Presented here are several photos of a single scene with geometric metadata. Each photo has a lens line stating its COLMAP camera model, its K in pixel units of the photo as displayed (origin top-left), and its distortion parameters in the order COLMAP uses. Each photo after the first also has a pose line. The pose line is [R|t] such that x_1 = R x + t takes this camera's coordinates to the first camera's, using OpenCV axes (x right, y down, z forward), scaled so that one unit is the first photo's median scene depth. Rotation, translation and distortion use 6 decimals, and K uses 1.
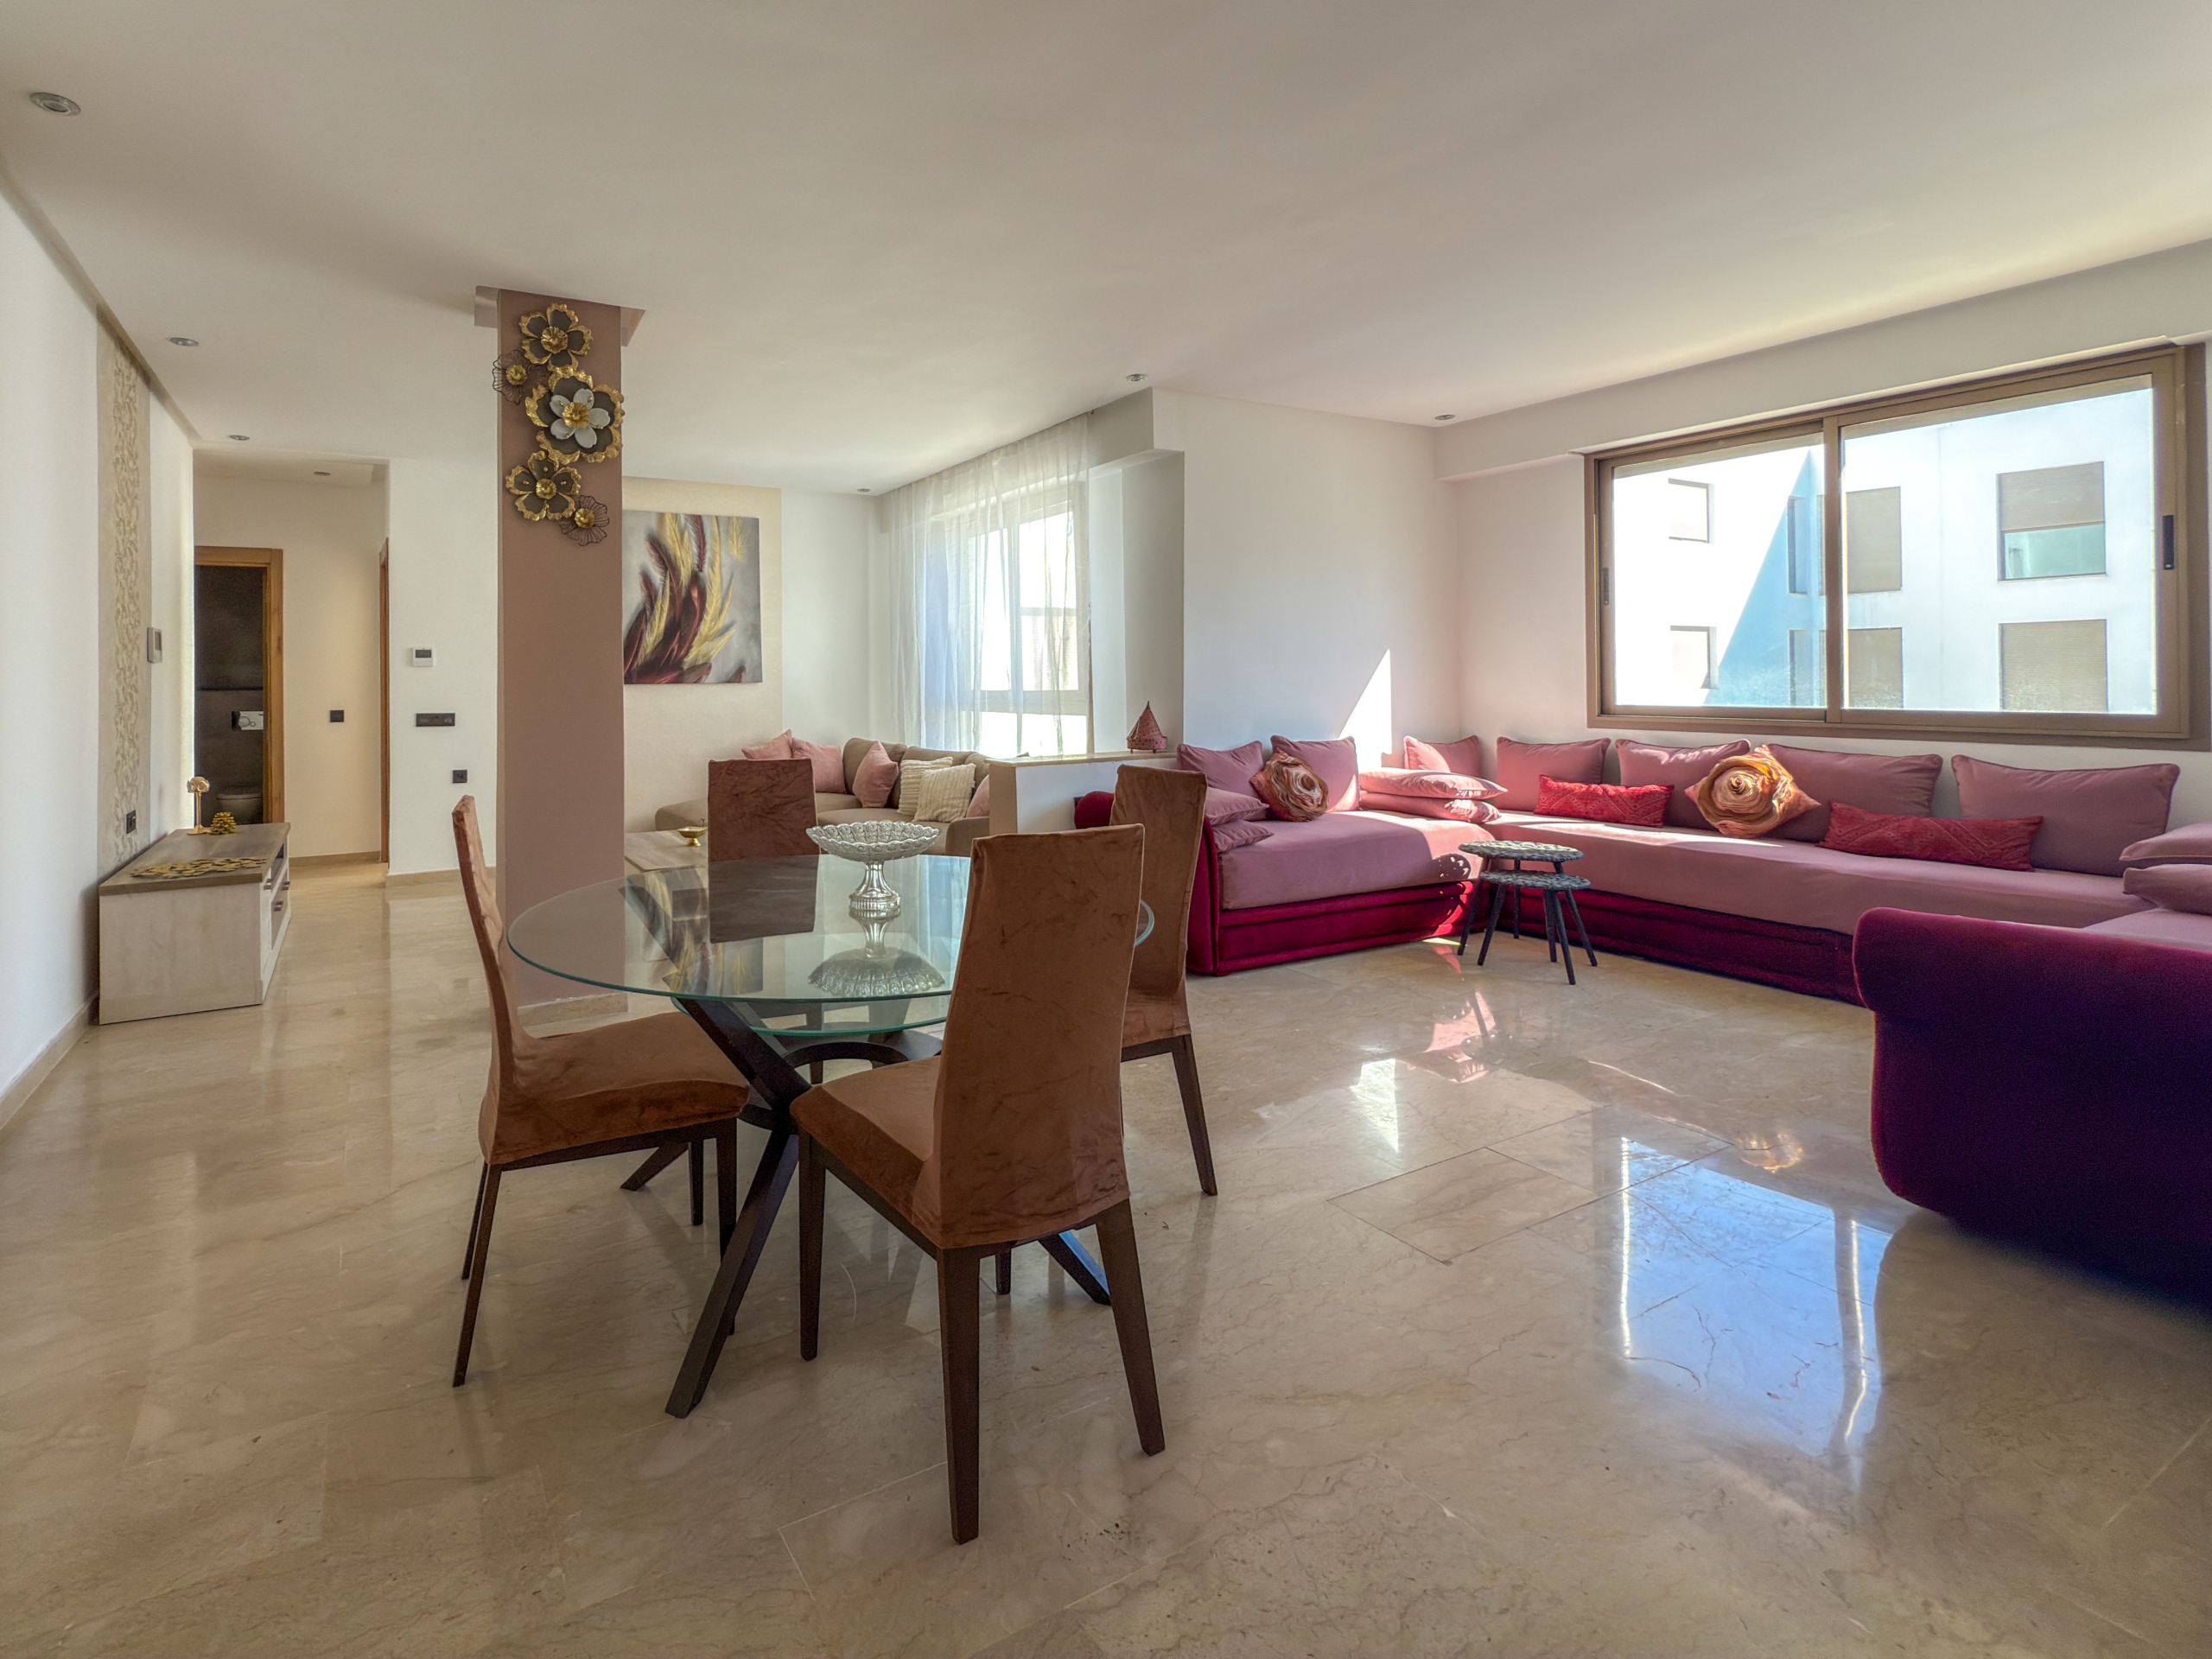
lens RADIAL K [[1033.4, 0, 902.2], [0, 1033.4, 674.9], [0, 0, 1]] dist [0.001167, -0.000433]
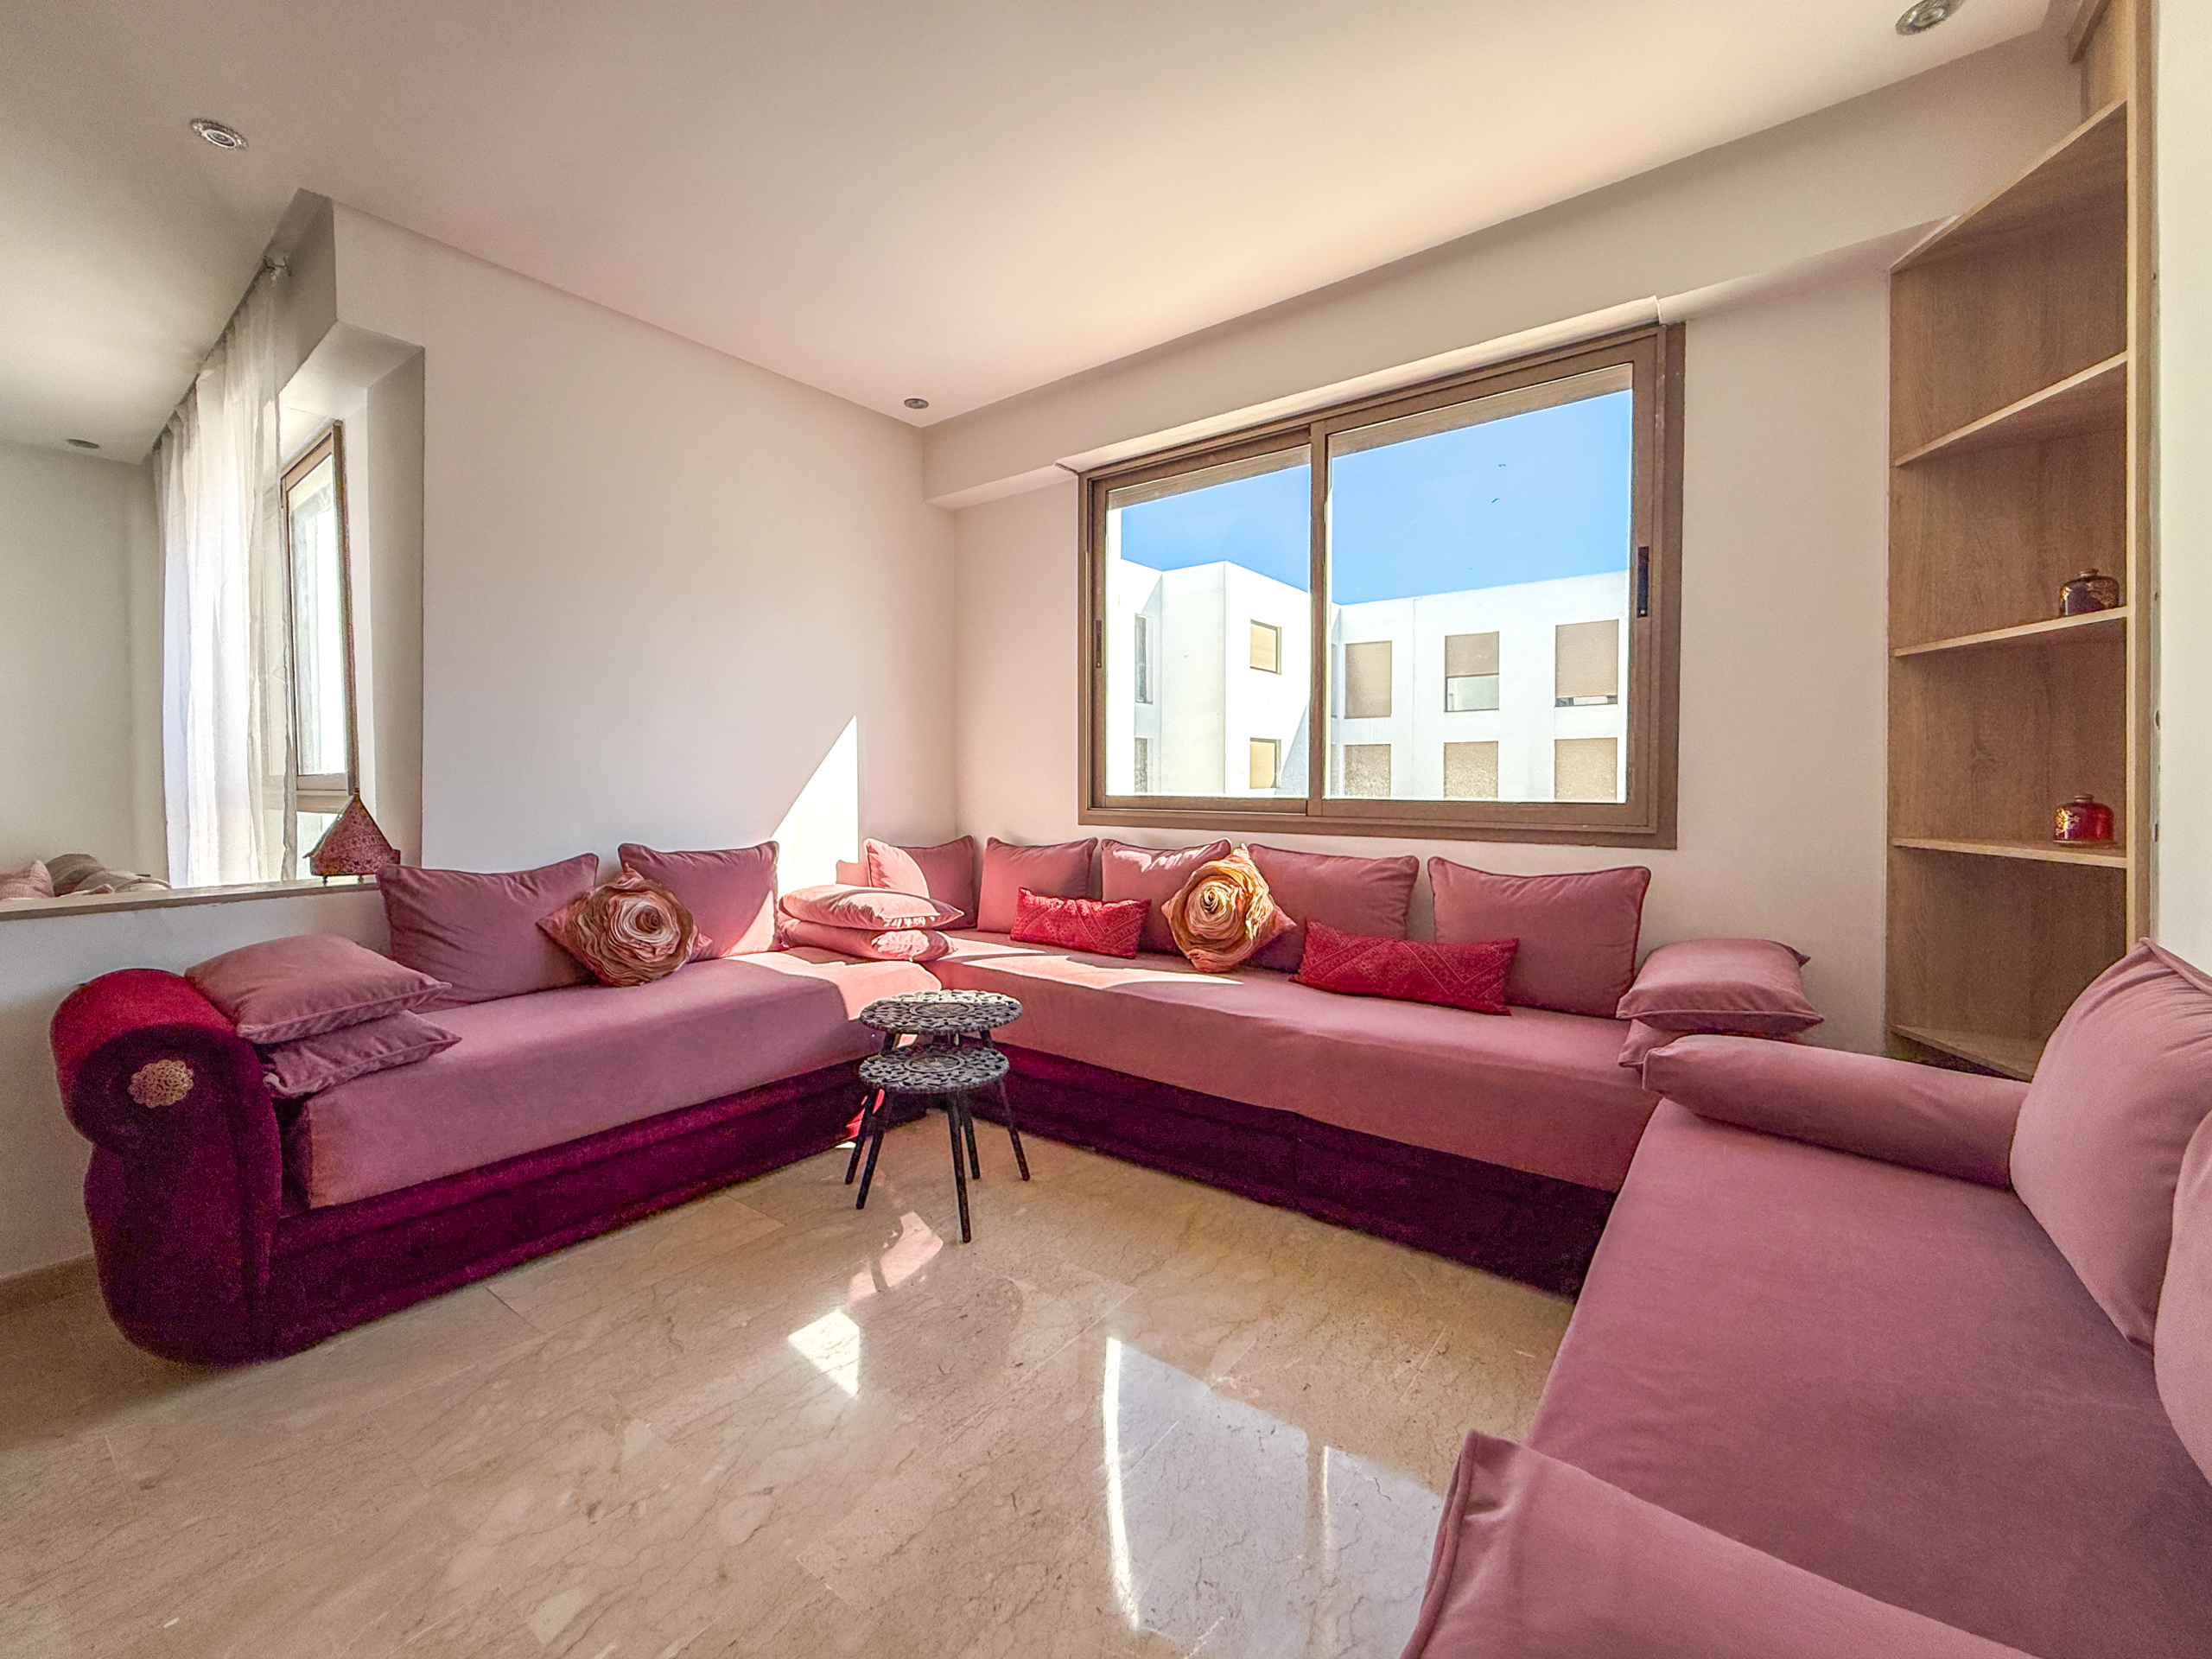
lens RADIAL K [[910.6, 0, 1074.0], [0, 910.6, 798.4], [0, 0, 1]] dist [-0.000335, -0.000594]
pose [[0.907674, -0.001455, 0.419673, 0.381984], [-0.008788, 0.999709, 0.022472, 0.016153], [-0.419583, -0.024085, 0.907397, 0.386353]]
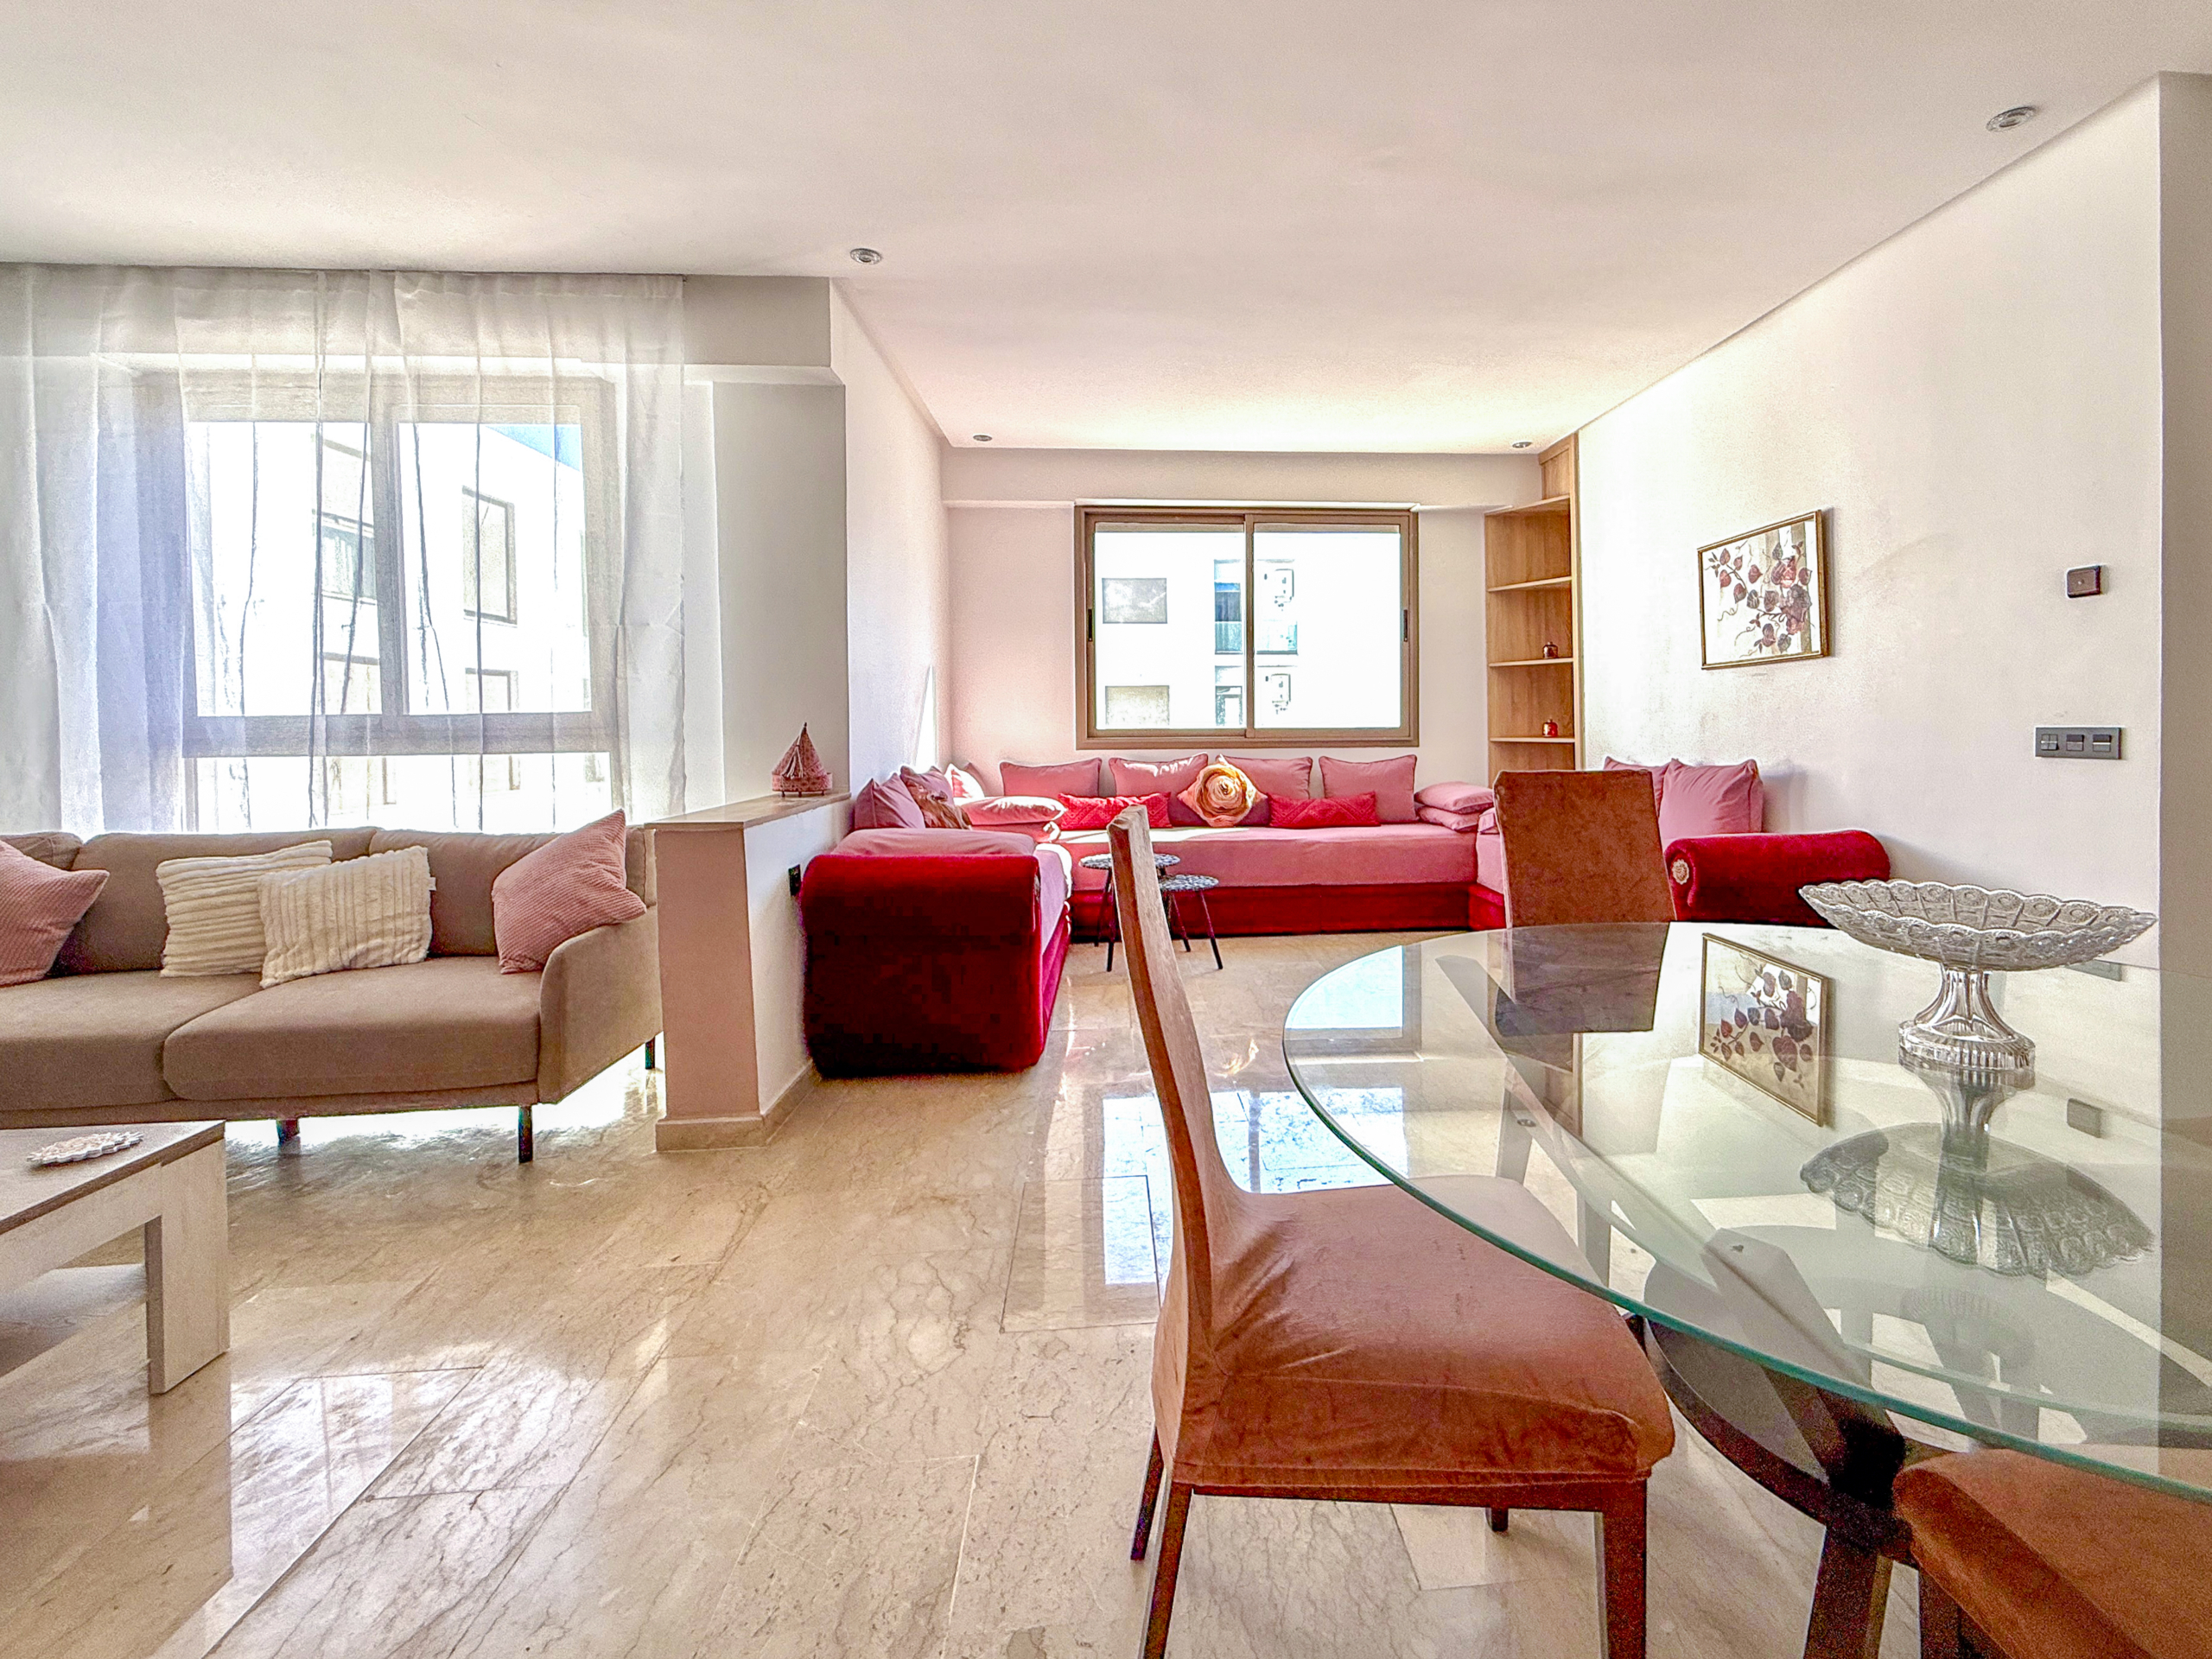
lens RADIAL K [[967.5, 0, 1195.6], [0, 967.5, 735.1], [0, 0, 1]] dist [0.001227, 0.000127]
pose [[0.378827, -0.006329, 0.925446, -0.270548], [0.000822, 0.999979, 0.006502, 0.029071], [-0.925467, -0.001702, 0.378824, 0.498925]]
